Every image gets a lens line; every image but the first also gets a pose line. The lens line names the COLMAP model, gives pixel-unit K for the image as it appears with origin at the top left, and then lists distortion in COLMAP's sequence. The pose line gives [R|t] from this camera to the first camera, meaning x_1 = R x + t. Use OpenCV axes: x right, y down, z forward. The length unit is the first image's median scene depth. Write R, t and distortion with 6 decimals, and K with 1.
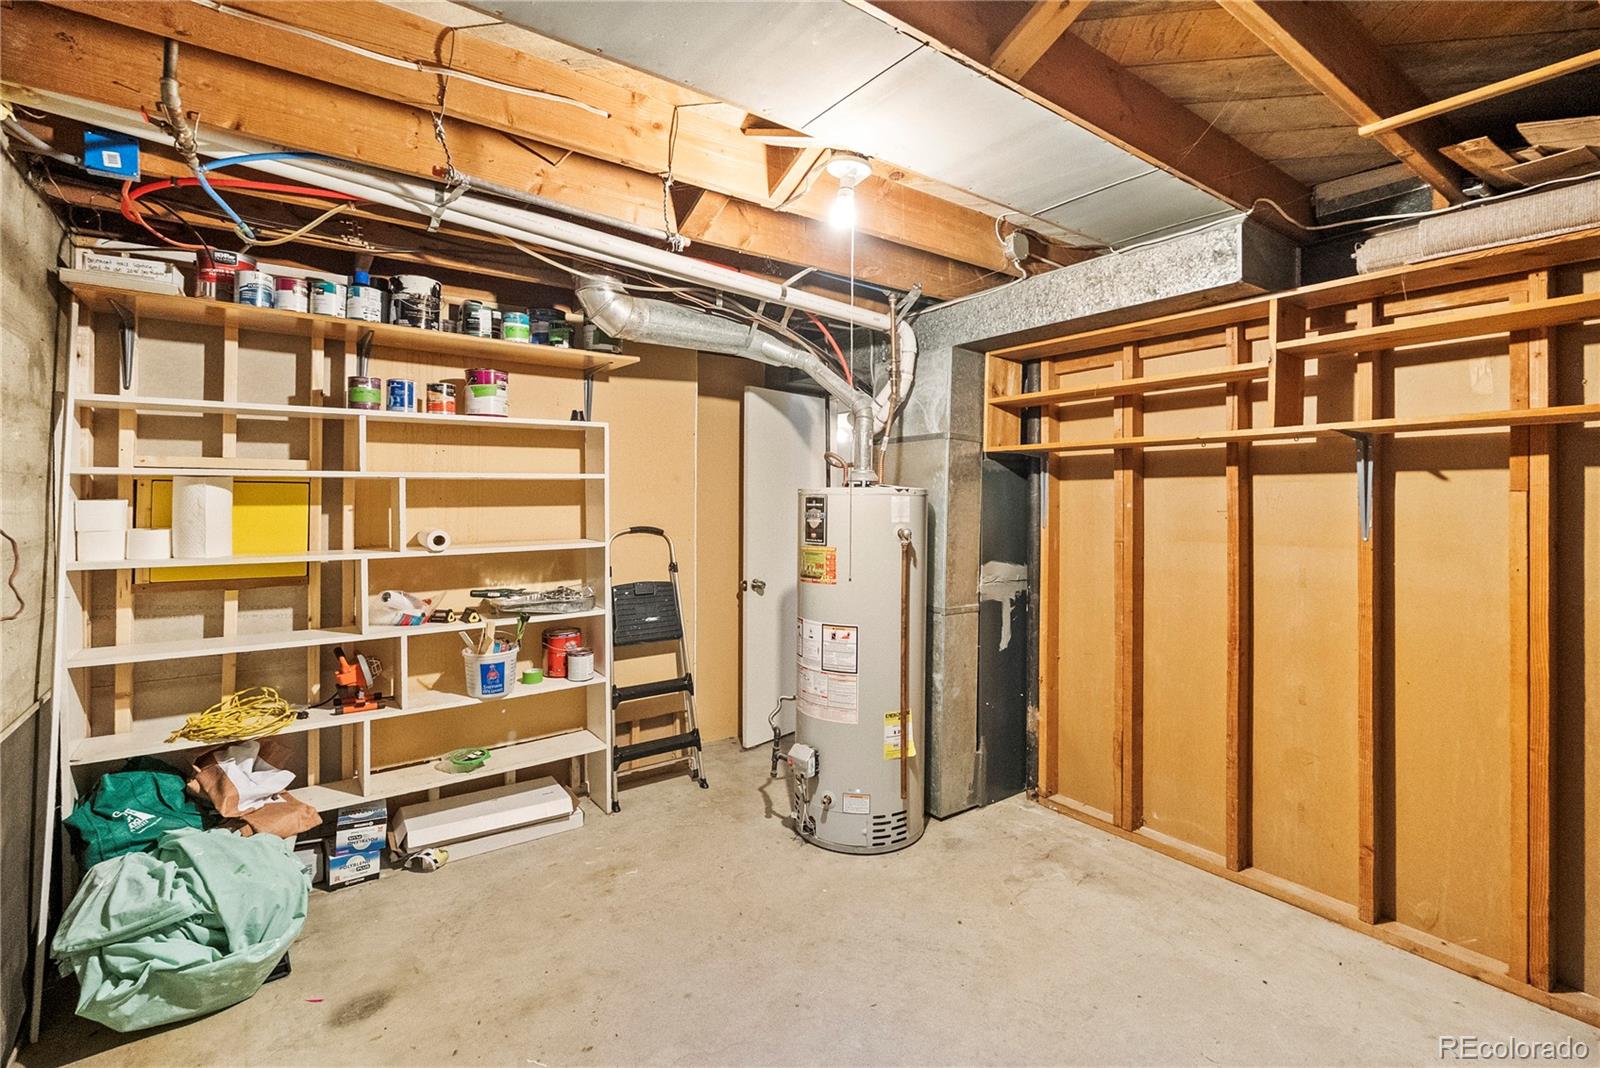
lens RADIAL K [[722.2, 0, 800.1], [0, 722.2, 497.7], [0, 0, 1]] dist [-0.005528, -0.000471]
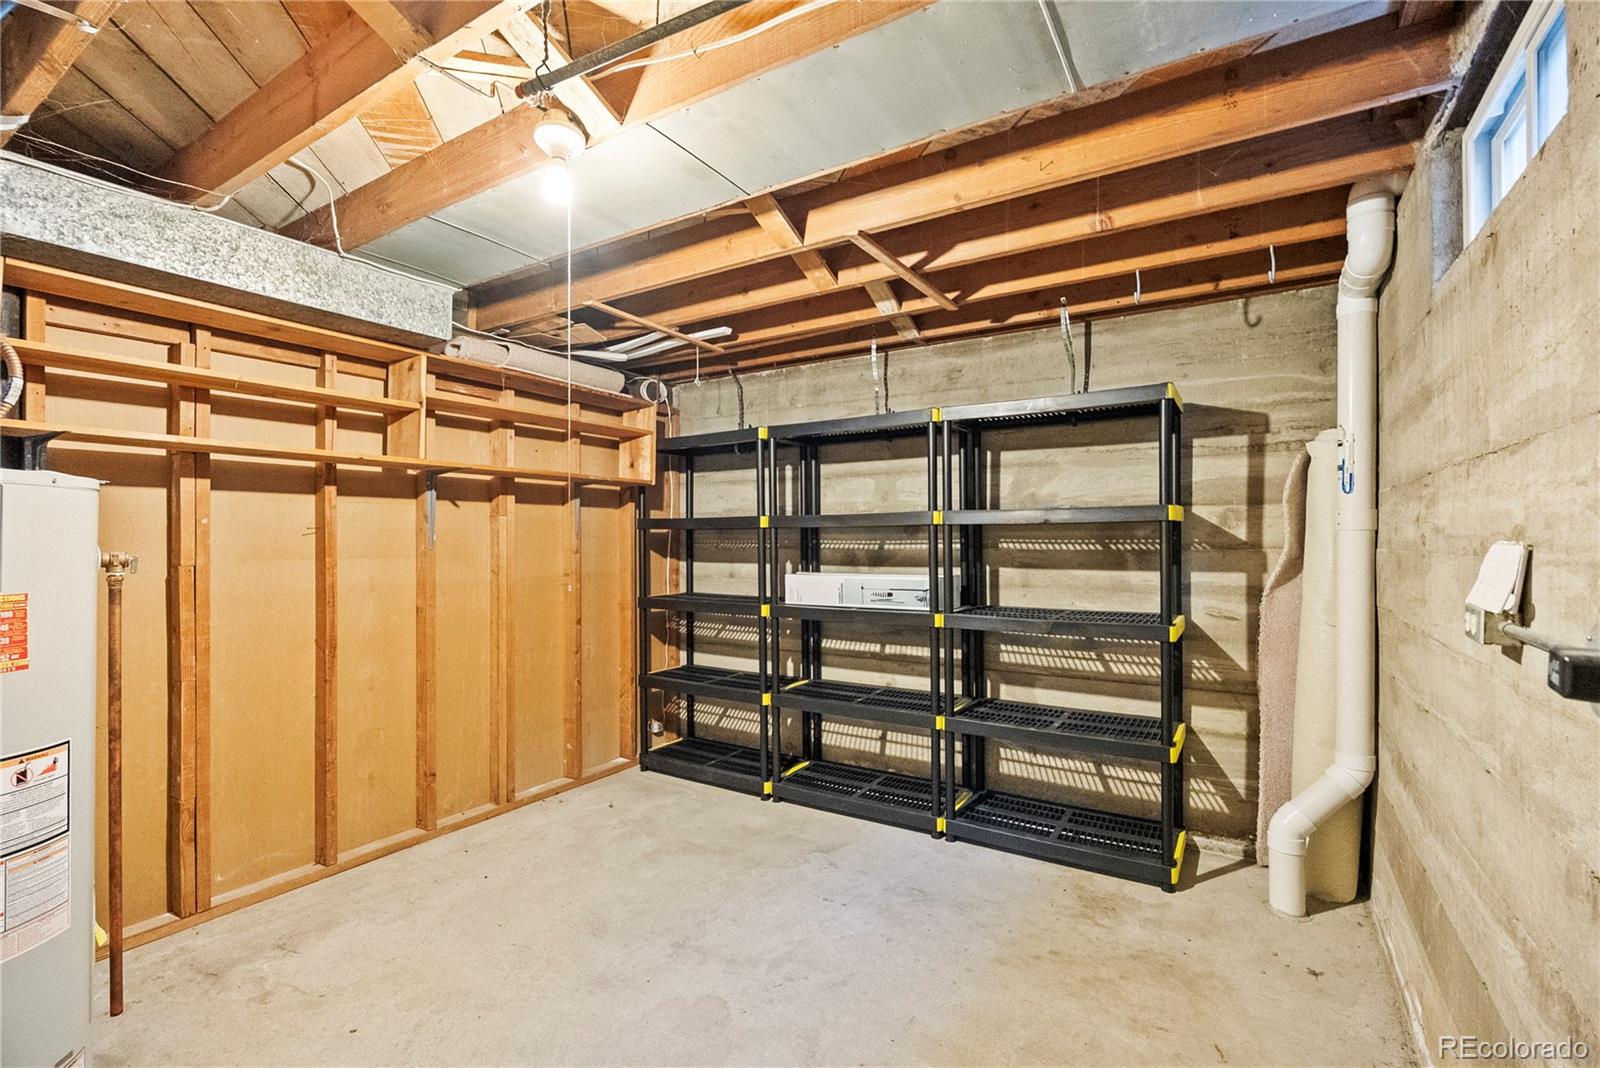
lens RADIAL K [[722.2, 0, 799.4], [0, 722.2, 536.1], [0, 0, 1]] dist [-0.005528, -0.000471]
pose [[-0.364552, 0.001568, 0.931182, -0.659705], [-0.004435, 0.999984, -0.003421, 0.032497], [-0.931173, -0.005377, -0.364539, 0.768897]]
